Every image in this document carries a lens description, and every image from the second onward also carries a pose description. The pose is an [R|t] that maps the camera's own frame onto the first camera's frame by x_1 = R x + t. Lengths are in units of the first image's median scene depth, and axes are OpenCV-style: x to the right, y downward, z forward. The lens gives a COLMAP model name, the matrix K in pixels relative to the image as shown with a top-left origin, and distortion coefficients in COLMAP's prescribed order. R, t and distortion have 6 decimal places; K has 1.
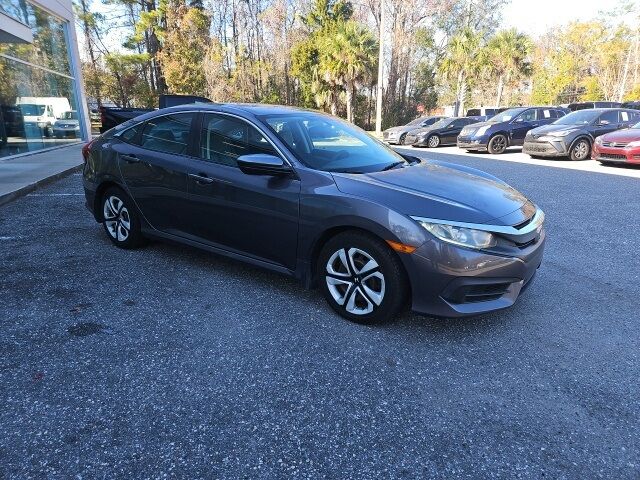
lens RADIAL K [[427.2, 0, 320.0], [0, 427.2, 240.0], [0, 0, 1]] dist [0.007926, -0.023764]
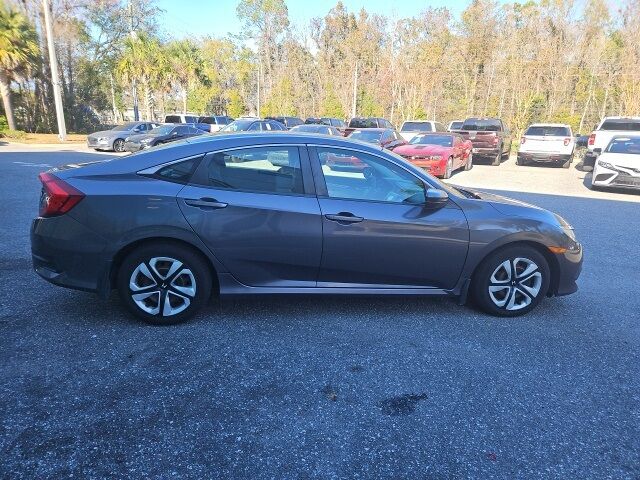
lens RADIAL K [[427.2, 0, 320.0], [0, 427.2, 240.0], [0, 0, 1]] dist [0.007926, -0.023764]
pose [[0.701768, -0.146793, 0.697118, -0.129227], [0.149317, 0.987114, 0.057545, -0.020962], [-0.696581, 0.063708, 0.714644, 0.051249]]
